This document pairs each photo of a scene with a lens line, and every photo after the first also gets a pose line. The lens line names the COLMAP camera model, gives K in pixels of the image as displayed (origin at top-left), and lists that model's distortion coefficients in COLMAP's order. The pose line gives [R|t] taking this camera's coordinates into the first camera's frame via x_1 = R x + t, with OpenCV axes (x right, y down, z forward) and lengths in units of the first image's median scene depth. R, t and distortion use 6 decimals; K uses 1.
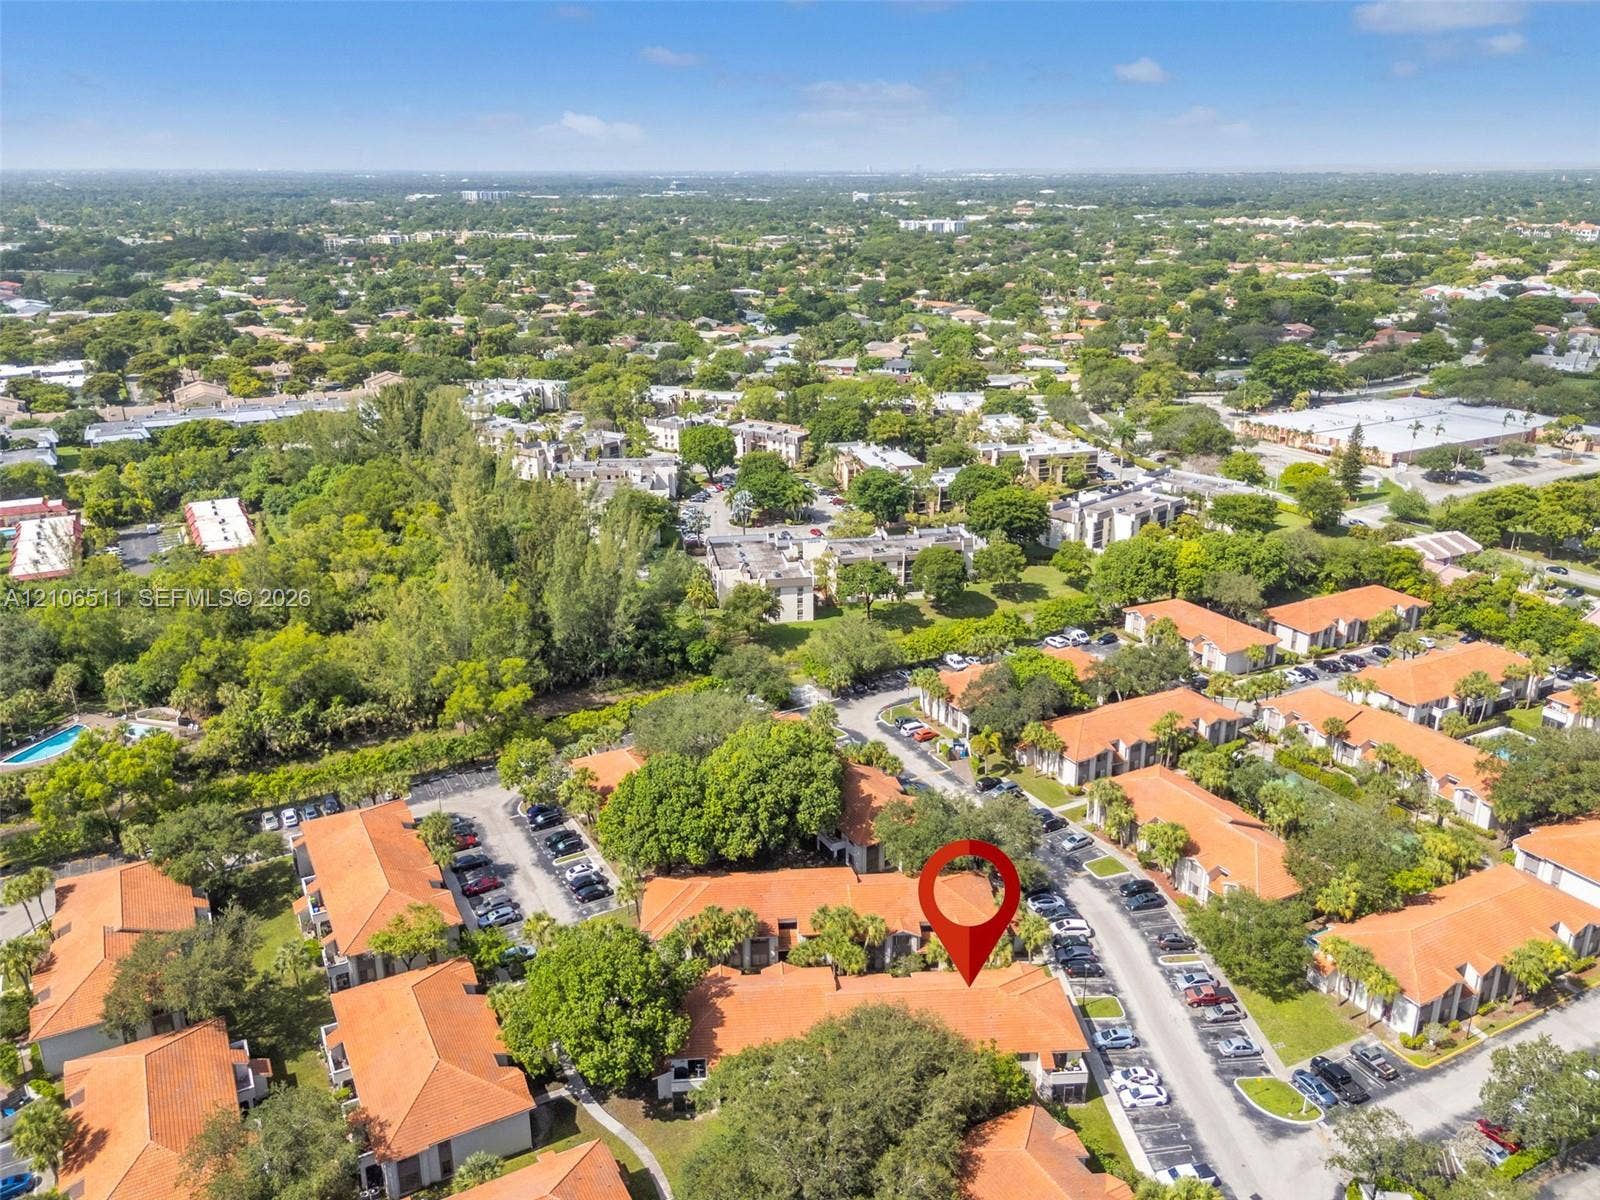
lens RADIAL K [[1212.7, 0, 800.0], [0, 1212.7, 600.0], [0, 0, 1]] dist [0.039708, -0.000674]
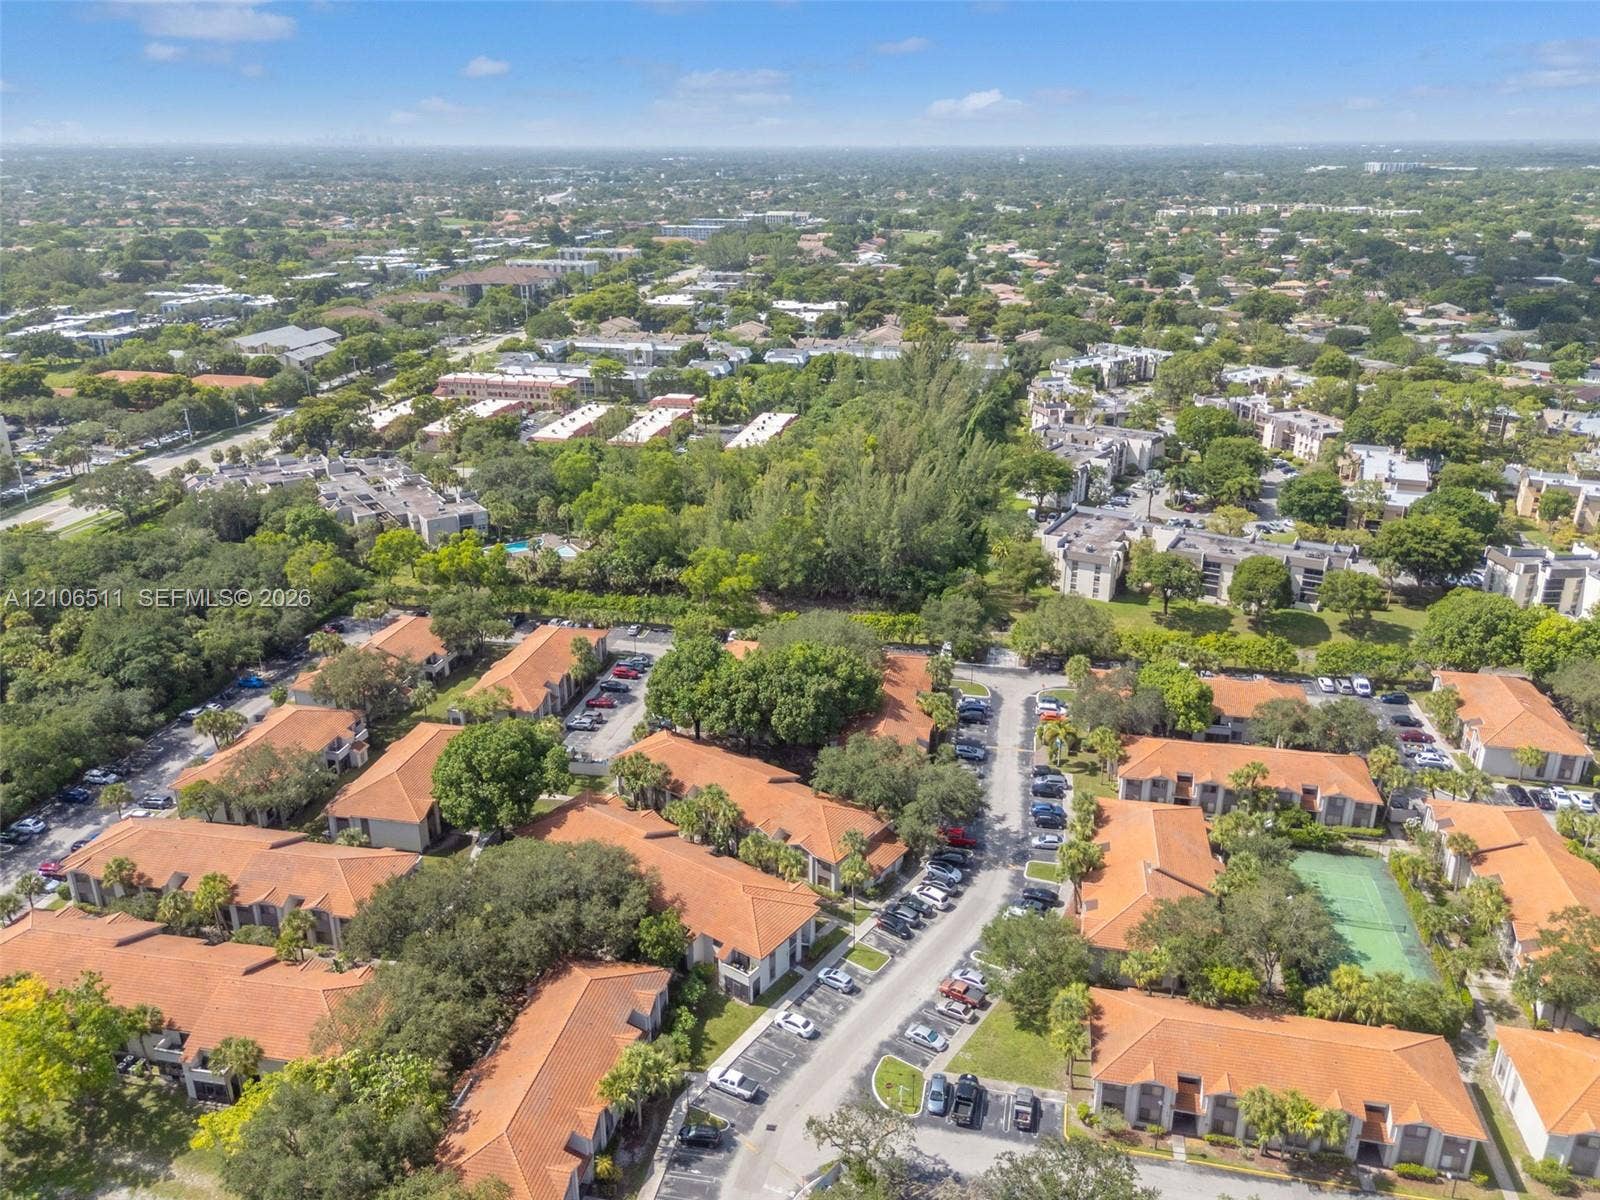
lens RADIAL K [[1177.2, 0, 799.9], [0, 1177.2, 628.7], [0, 0, 1]] dist [0.002697, -0.000395]
pose [[0.751376, 0.245219, -0.612618, 0.495842], [-0.211462, 0.968905, 0.128476, -0.037996], [0.625074, 0.033012, 0.779867, 0.108101]]
